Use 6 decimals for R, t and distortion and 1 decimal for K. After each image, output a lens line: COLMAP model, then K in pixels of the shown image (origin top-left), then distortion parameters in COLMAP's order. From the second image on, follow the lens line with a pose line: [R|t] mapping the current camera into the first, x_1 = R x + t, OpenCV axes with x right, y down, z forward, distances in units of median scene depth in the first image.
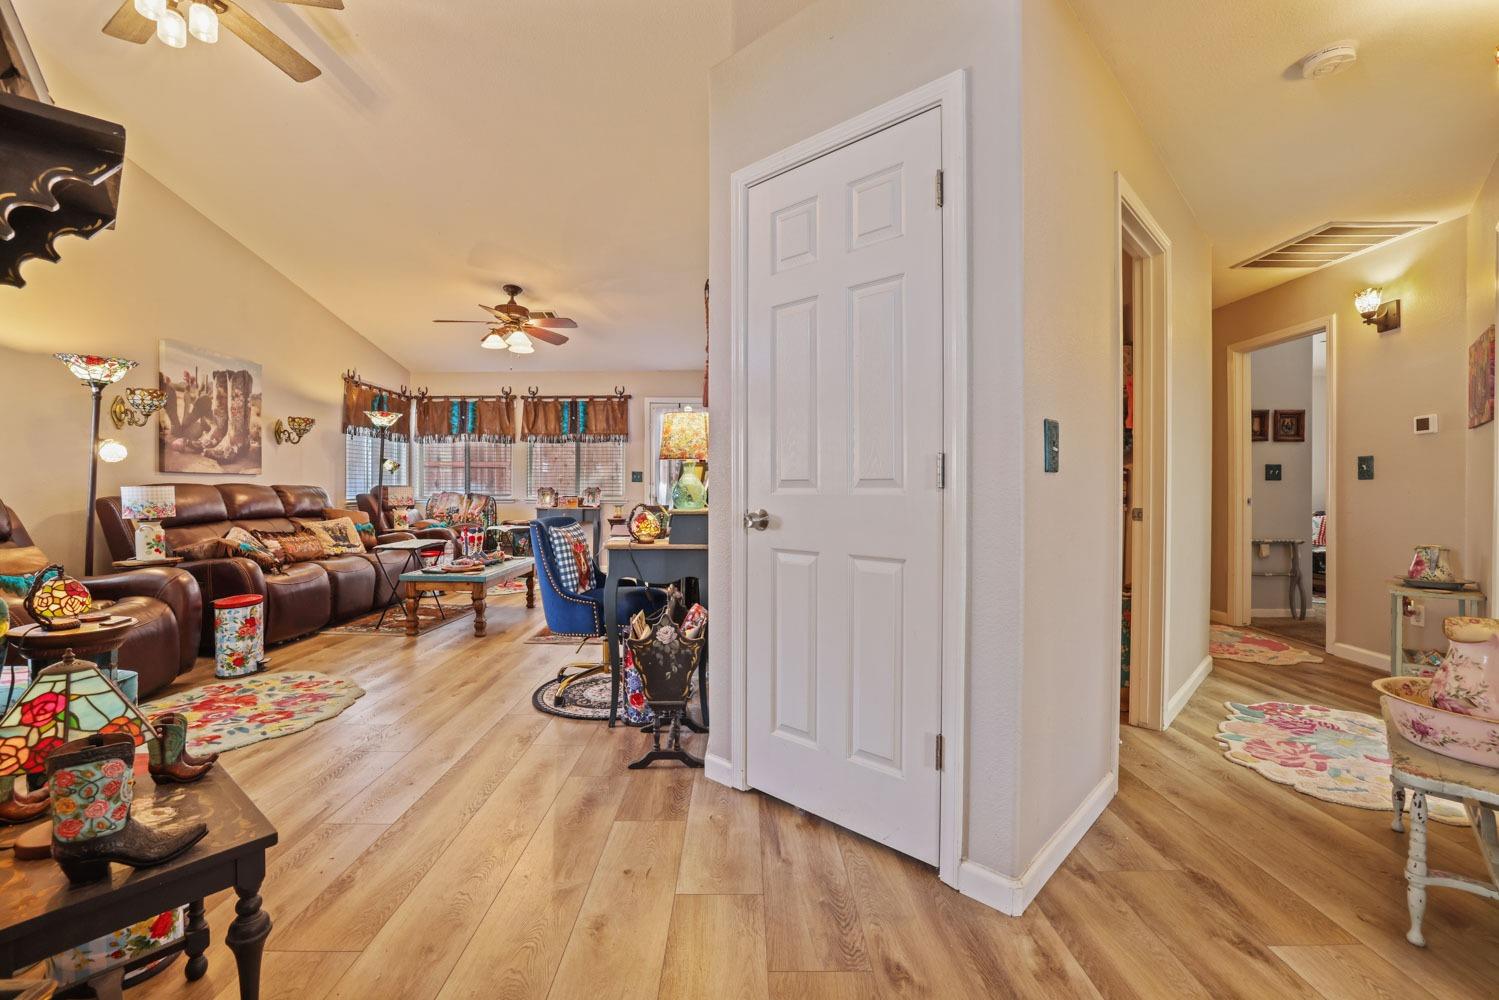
lens RADIAL K [[663.7, 0, 726.9], [0, 663.7, 483.5], [0, 0, 1]] dist [-0.039502, 0.009207]
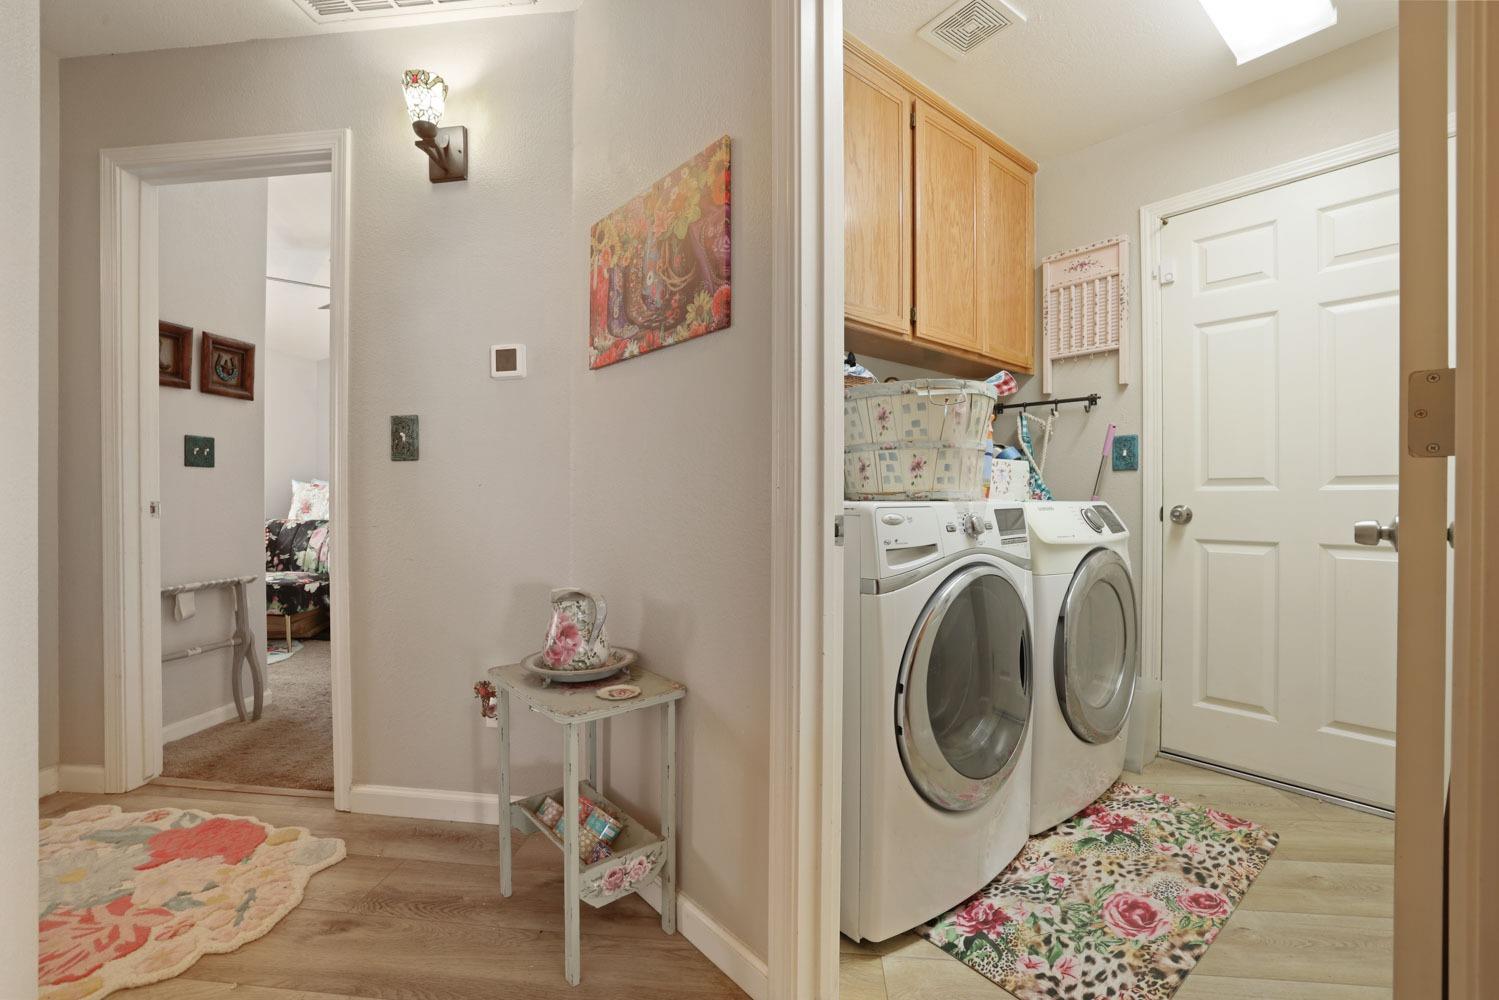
lens RADIAL K [[663.7, 0, 765.2], [0, 663.7, 494.4], [0, 0, 1]] dist [-0.039502, 0.009207]
pose [[0.110739, -0.007948, 0.993818, 0.382975], [-0.003788, 0.999957, 0.008420, 0.011616], [-0.993842, -0.004697, 0.110705, 0.499432]]
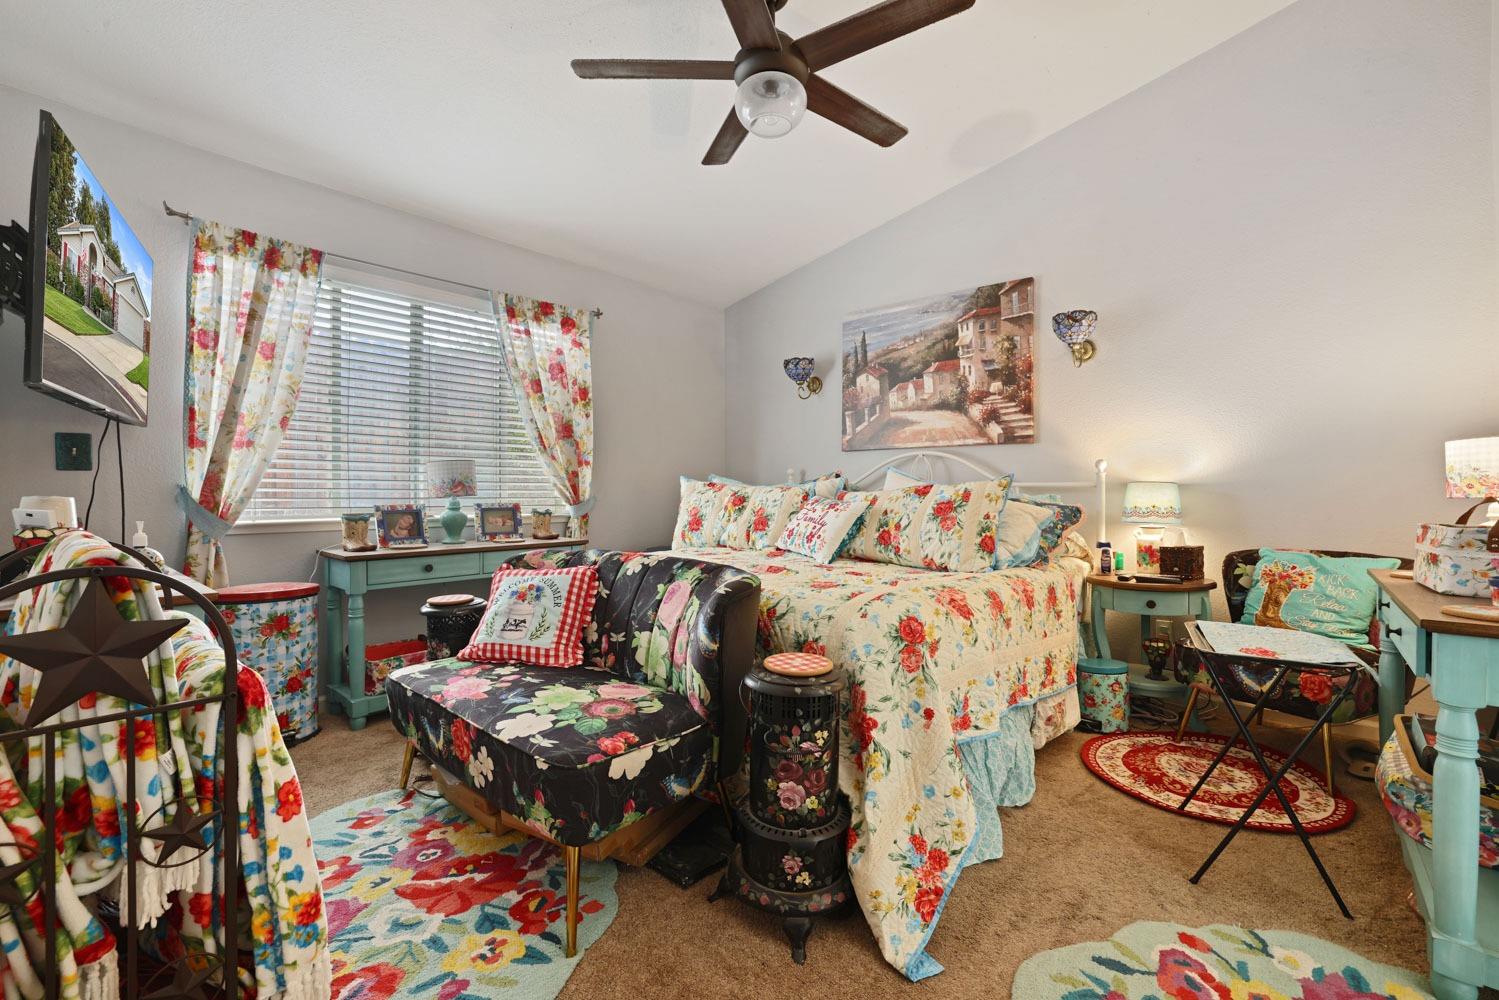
lens RADIAL K [[663.7, 0, 749.7], [0, 663.7, 491.6], [0, 0, 1]] dist [-0.039502, 0.009207]
pose [[0.665400, -0.000848, 0.746487, 0.665004], [0.000333, 1.000000, 0.000839, 0.013468], [-0.746487, -0.000309, 0.665400, 0.709239]]
